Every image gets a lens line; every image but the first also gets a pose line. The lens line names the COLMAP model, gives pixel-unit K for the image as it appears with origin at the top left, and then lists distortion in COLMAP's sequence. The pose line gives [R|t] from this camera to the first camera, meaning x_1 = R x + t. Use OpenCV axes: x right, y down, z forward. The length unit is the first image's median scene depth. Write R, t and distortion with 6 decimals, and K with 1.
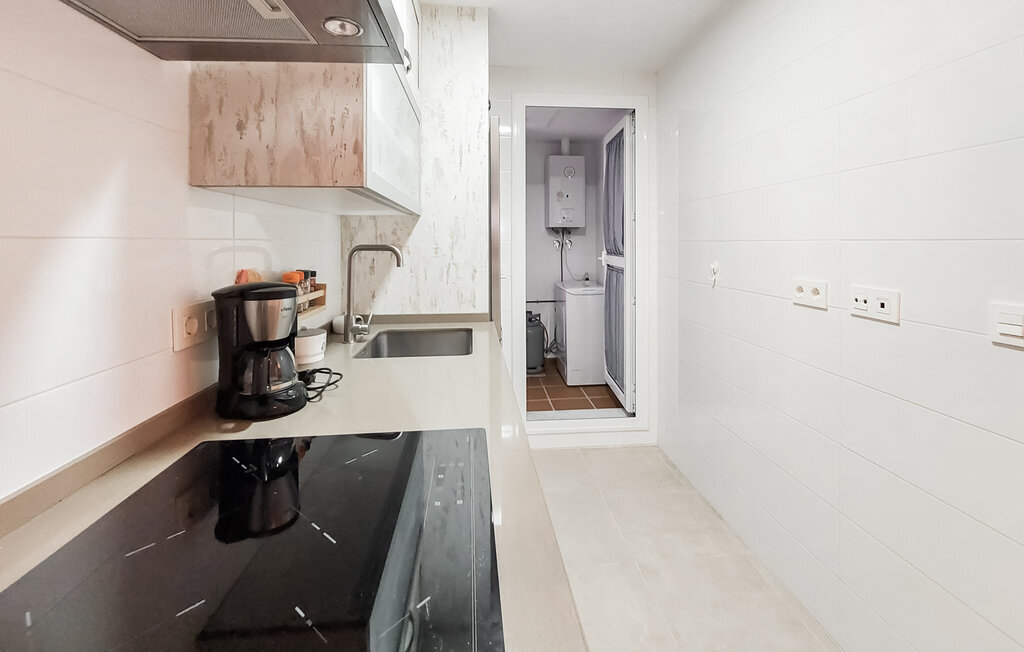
lens RADIAL K [[449.9, 0, 537.0], [0, 449.9, 244.1], [0, 0, 1]] dist [-0.002539, -0.000600]
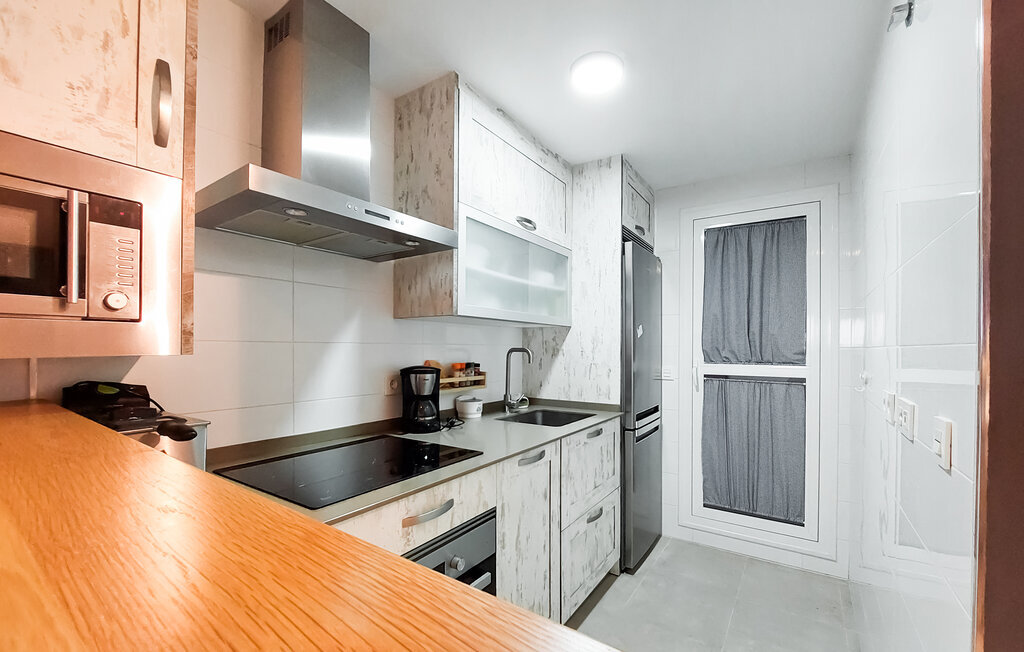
lens RADIAL K [[440.9, 0, 513.9], [0, 440.9, 350.0], [0, 0, 1]] dist [-0.001293, -0.000148]
pose [[0.765037, 0.007666, -0.643940, 0.444930], [-0.008784, 0.999960, 0.001468, 0.005138], [0.643926, 0.004533, 0.765074, -0.098107]]
